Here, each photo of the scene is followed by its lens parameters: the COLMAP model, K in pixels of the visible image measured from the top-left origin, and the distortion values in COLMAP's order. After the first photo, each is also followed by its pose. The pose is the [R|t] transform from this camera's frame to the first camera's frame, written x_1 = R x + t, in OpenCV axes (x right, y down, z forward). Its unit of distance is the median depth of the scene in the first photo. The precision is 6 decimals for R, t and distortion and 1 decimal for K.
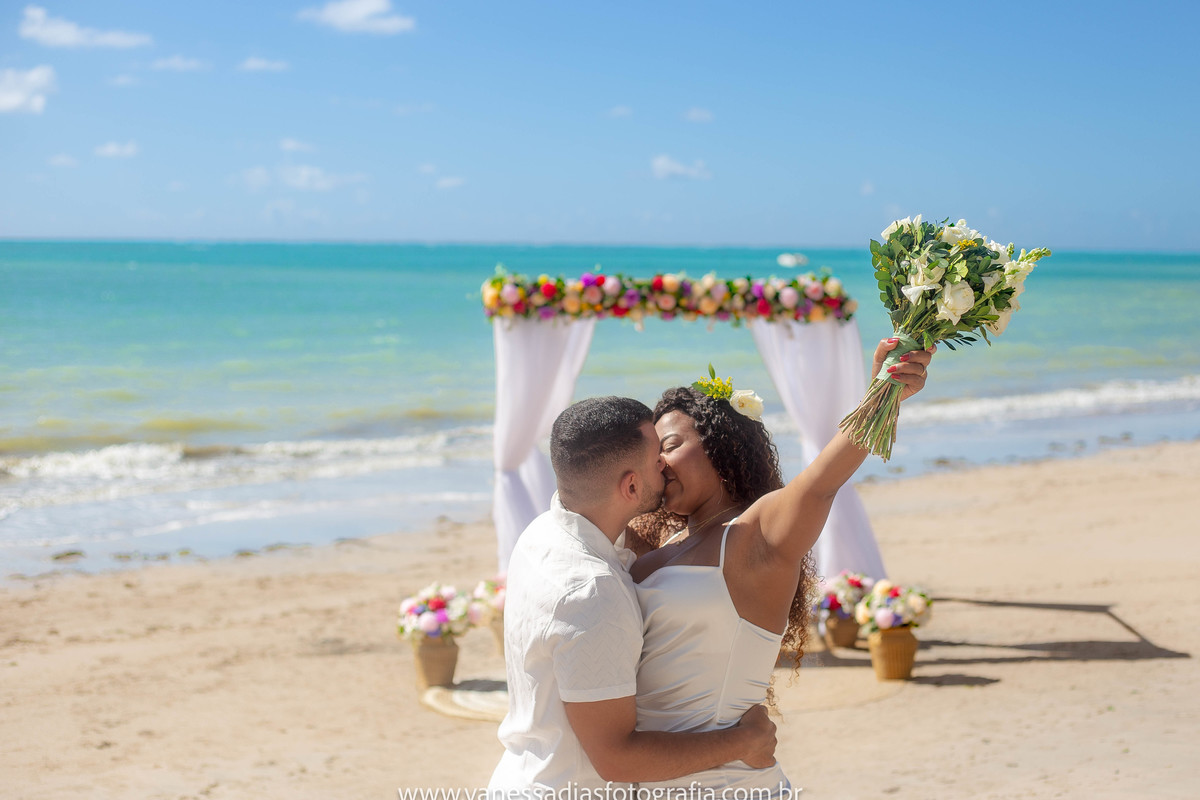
lens RADIAL K [[1939.4, 0, 663.0], [0, 1939.4, 397.1], [0, 0, 1]] dist [-0.064598, -0.181372]
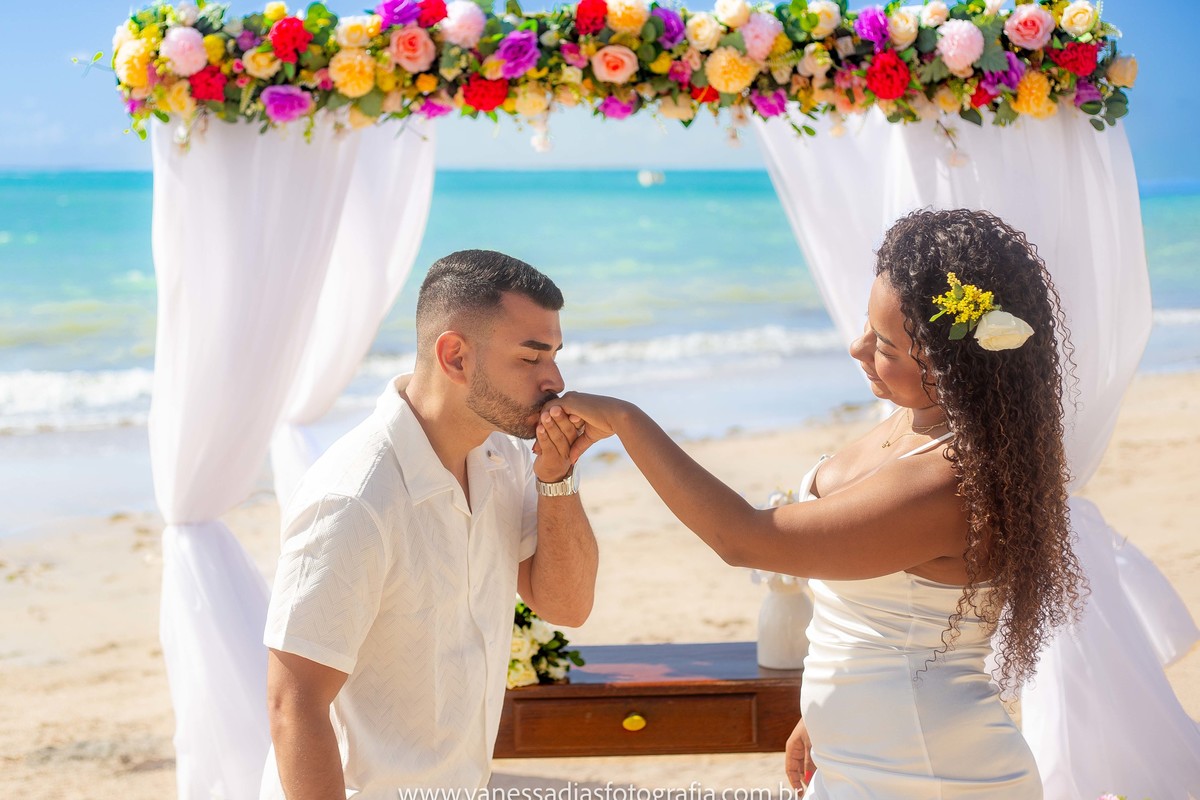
lens RADIAL K [[2000.1, 0, 516.9], [0, 2000.1, 399.7], [0, 0, 1]] dist [-0.071428, -0.314994]
pose [[0.999915, -0.012423, -0.003931, -0.015643], [0.012569, 0.999134, 0.039666, -0.001606], [0.003435, -0.039713, 0.999205, 0.625778]]
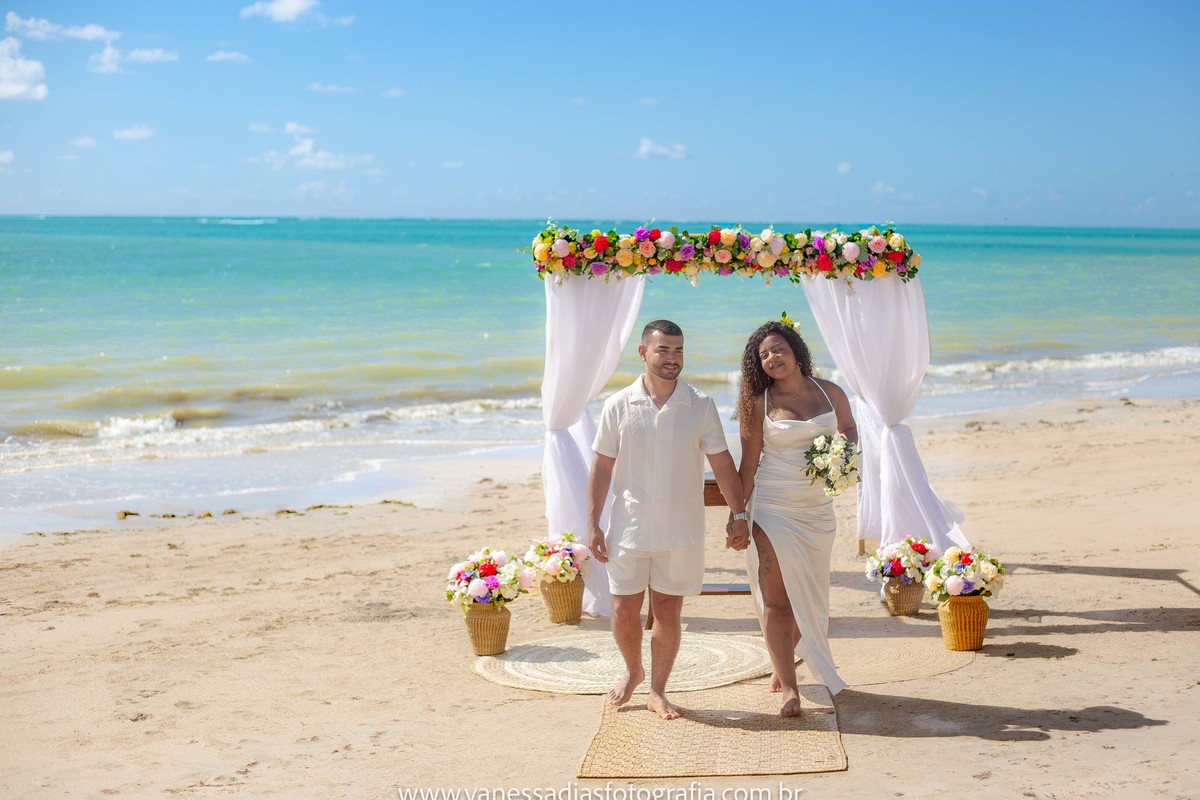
lens RADIAL K [[1841.2, 0, 649.0], [0, 1841.2, 400.5], [0, 0, 1]] dist [-0.074572, -0.089925]
pose [[0.999780, 0.002243, -0.020869, -0.015705], [-0.001828, 0.999801, 0.019875, 0.004607], [0.020909, -0.019833, 0.999585, 0.082900]]
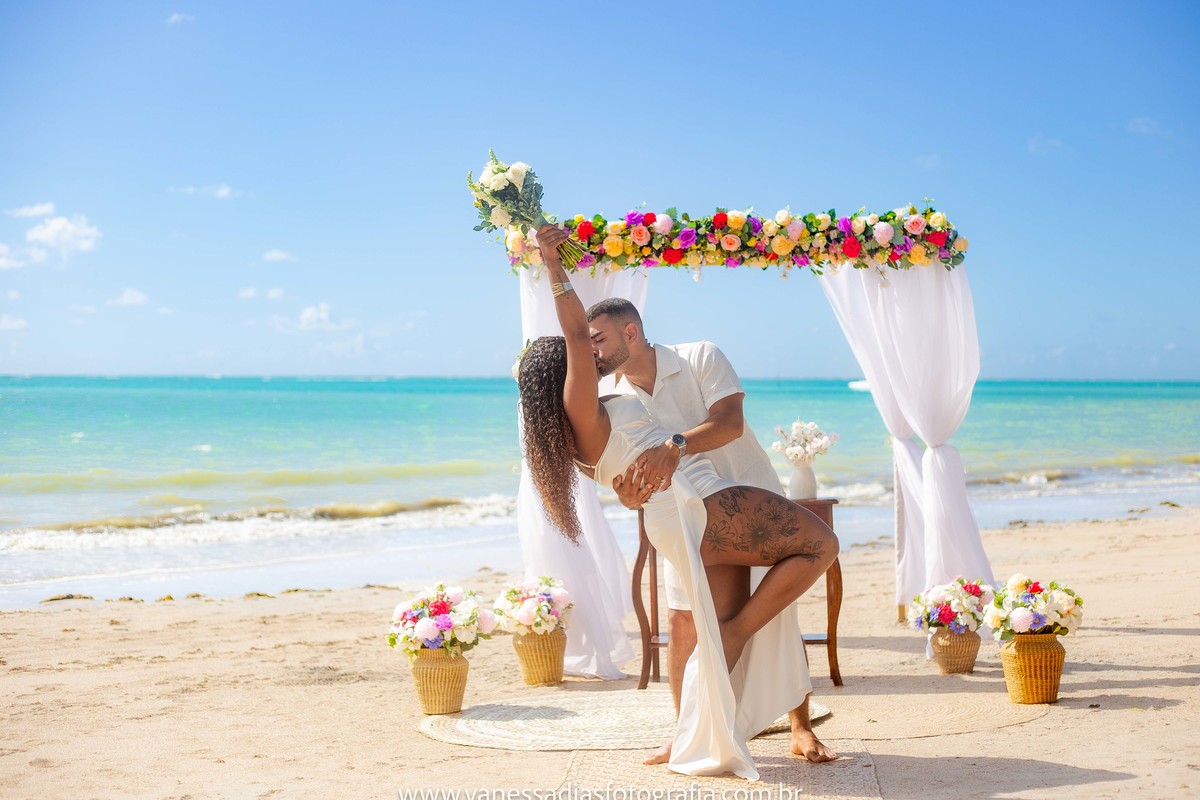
lens RADIAL K [[1807.5, 0, 633.7], [0, 1807.5, 397.9], [0, 0, 1]] dist [-0.075187, -0.113685]
pose [[0.998775, -0.007085, -0.048973, -0.002029], [0.003911, 0.997903, -0.064610, 0.064081], [0.049328, 0.064340, 0.996708, 0.251798]]
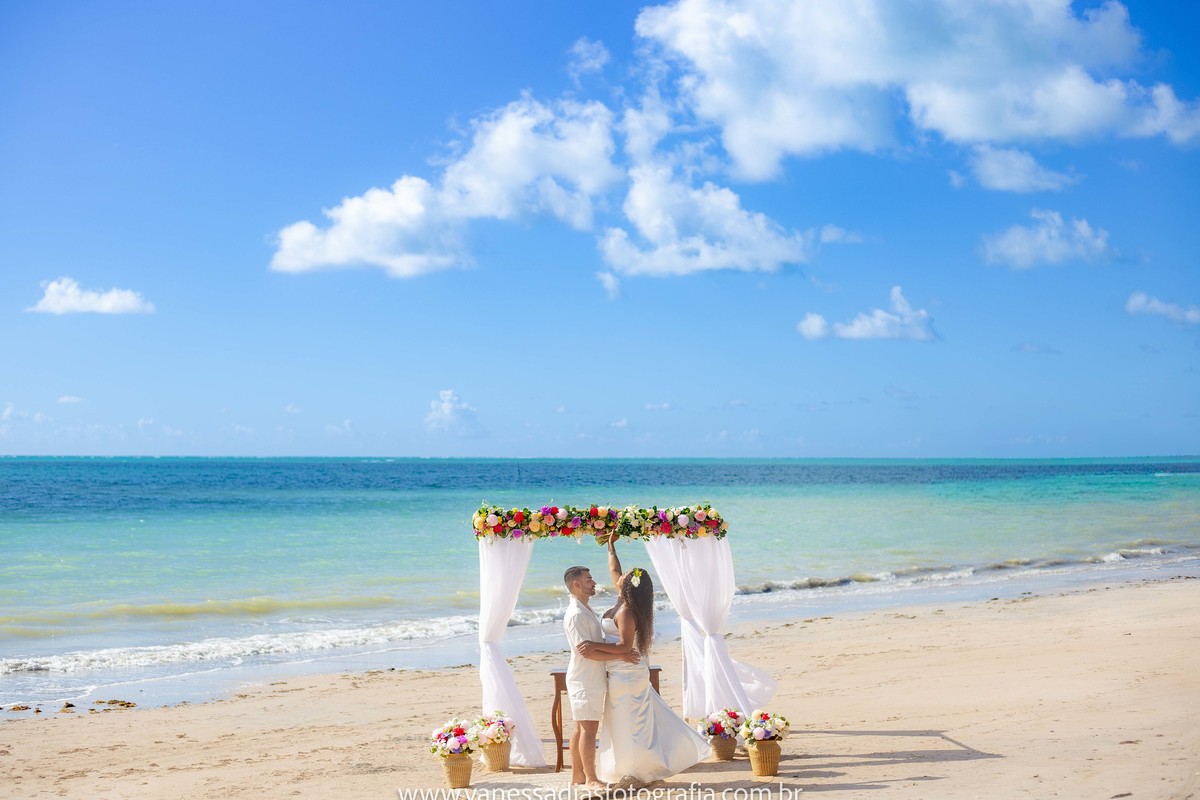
lens RADIAL K [[1774.5, 0, 579.7], [0, 1774.5, 401.6], [0, 0, 1]] dist [-0.089314, 0.006640]
pose [[0.997777, -0.006999, 0.066270, -0.101423], [0.014200, 0.993959, -0.108826, 0.004486], [-0.065108, 0.109526, 0.991849, -0.340278]]
